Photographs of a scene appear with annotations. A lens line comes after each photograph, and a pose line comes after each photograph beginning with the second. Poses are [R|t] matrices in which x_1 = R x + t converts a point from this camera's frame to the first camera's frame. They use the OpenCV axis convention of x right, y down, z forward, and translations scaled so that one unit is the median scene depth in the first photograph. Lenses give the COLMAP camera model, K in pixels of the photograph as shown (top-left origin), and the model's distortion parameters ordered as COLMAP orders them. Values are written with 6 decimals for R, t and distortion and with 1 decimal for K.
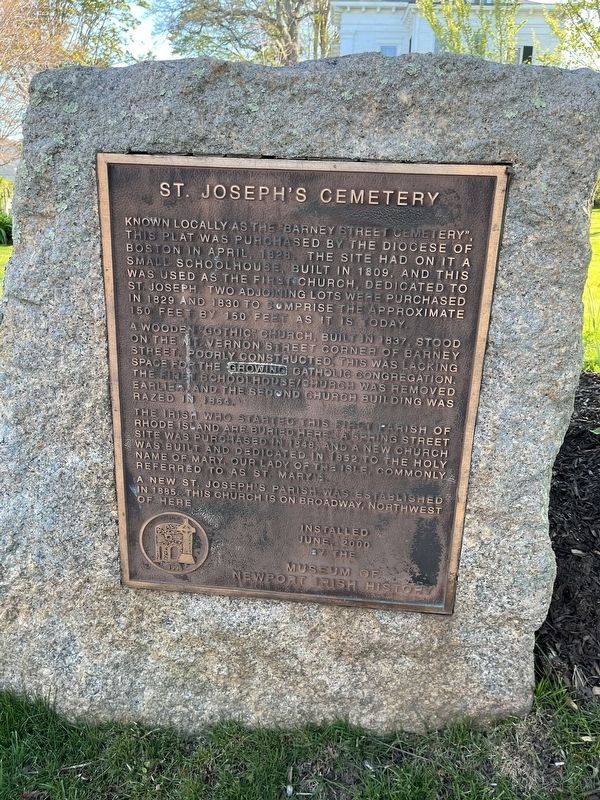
lens RADIAL K [[603.5, 0, 296.0], [0, 603.5, 395.8], [0, 0, 1]] dist [0.012509, -0.009080]
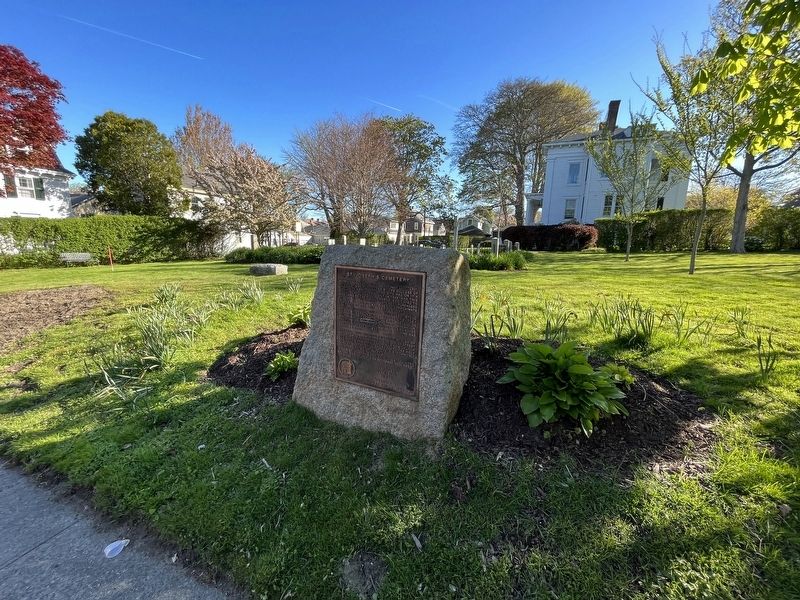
lens RADIAL K [[320.3, 0, 403.4], [0, 320.3, 305.1], [0, 0, 1]] dist [-0.004338, -0.000035]
pose [[0.940194, 0.074234, -0.332451, 0.711355], [-0.113479, 0.988474, -0.100206, 0.029037], [0.321181, 0.131939, 0.937782, -0.713364]]
